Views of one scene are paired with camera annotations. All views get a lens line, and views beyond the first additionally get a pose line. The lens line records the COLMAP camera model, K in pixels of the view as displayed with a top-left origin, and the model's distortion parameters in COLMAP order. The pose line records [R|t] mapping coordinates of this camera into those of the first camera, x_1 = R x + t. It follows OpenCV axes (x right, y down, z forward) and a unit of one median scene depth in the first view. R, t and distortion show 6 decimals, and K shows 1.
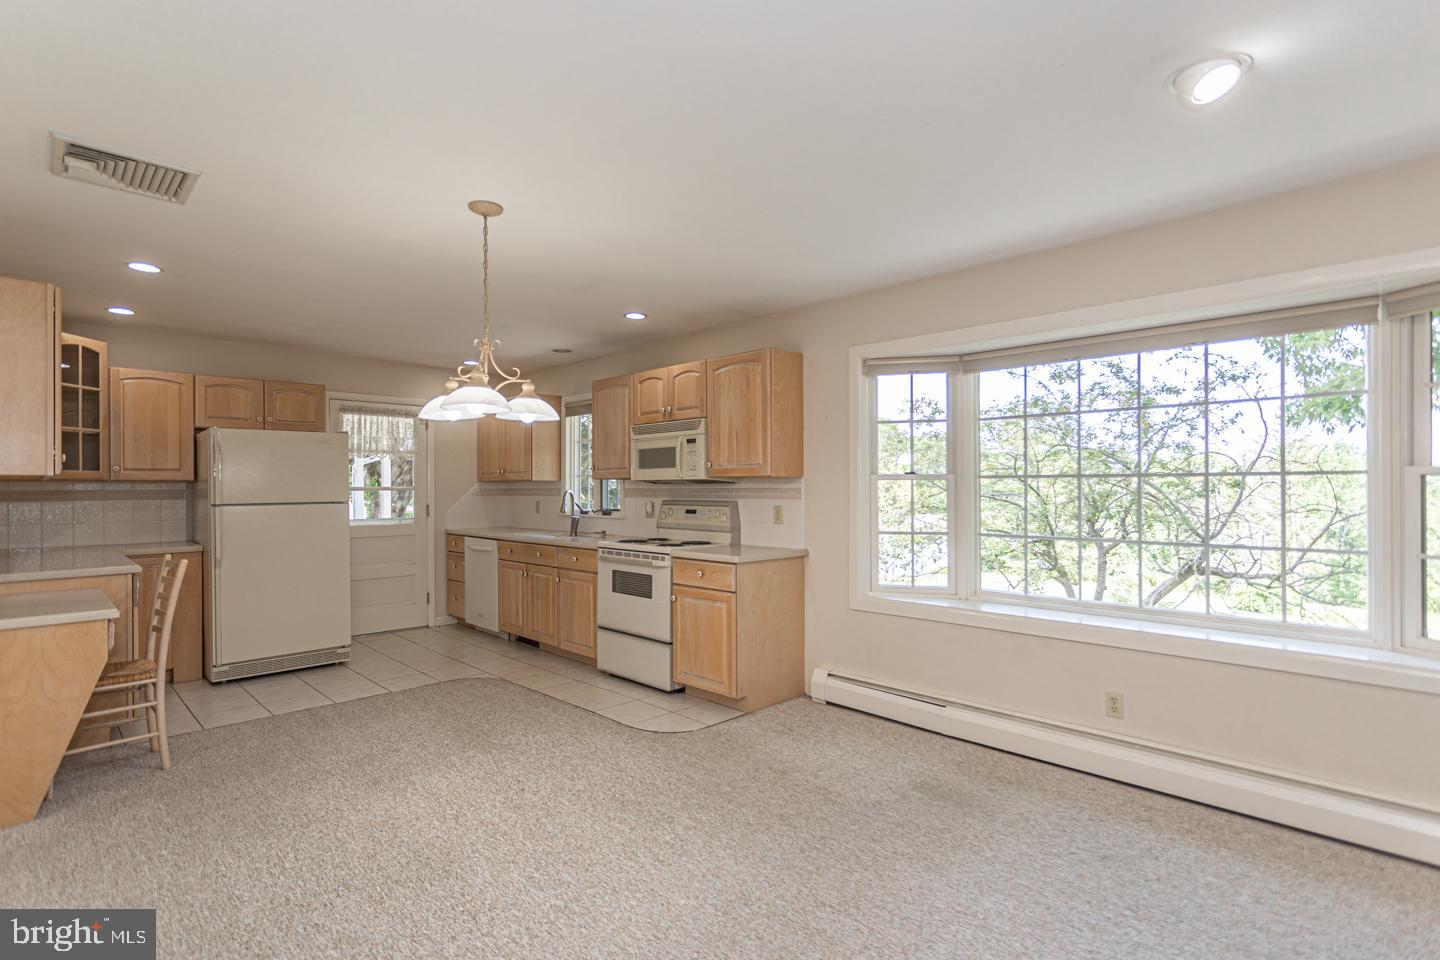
lens RADIAL K [[736.6, 0, 720.0], [0, 736.6, 480.0], [0, 0, 1]] dist [0.000392, 0.000141]
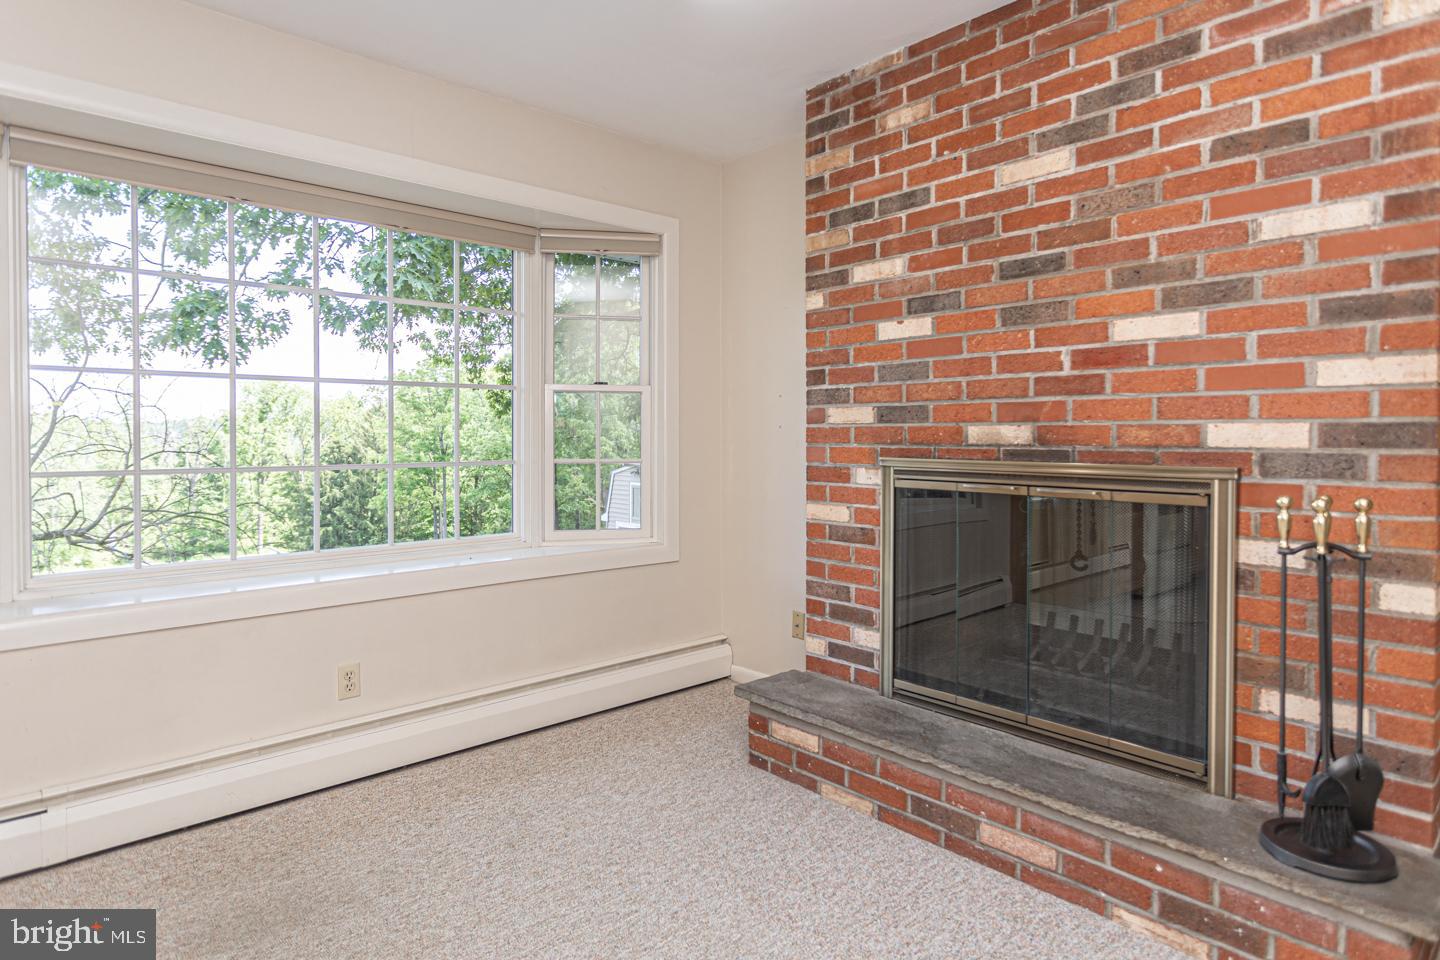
lens RADIAL K [[797.2, 0, 745.1], [0, 797.2, 445.6], [0, 0, 1]] dist [-0.000427, 0.000894]
pose [[0.016043, -0.008865, 0.999832, -0.169683], [-0.004337, 0.999951, 0.008936, 0.036098], [-0.999862, -0.004479, 0.016004, 0.374067]]
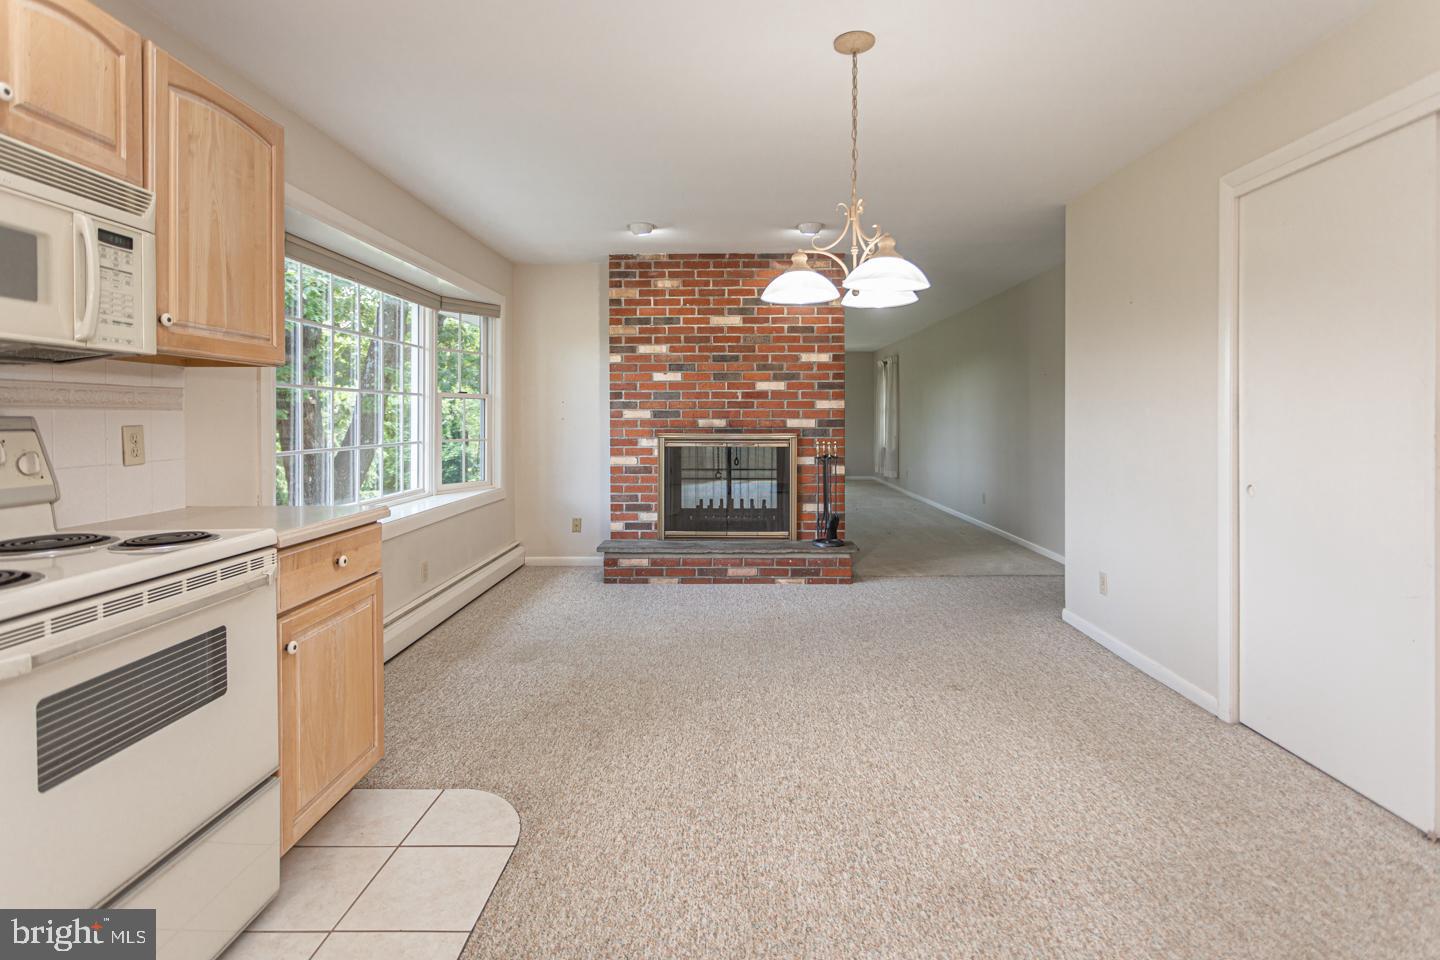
lens RADIAL K [[720.2, 0, 723.1], [0, 720.2, 420.9], [0, 0, 1]] dist [0.000084, 0.000981]
pose [[-0.715397, 0.003132, 0.698711, -0.462442], [0.001727, 0.999995, -0.002714, 0.032524], [-0.698716, -0.000736, -0.715399, 1.006099]]
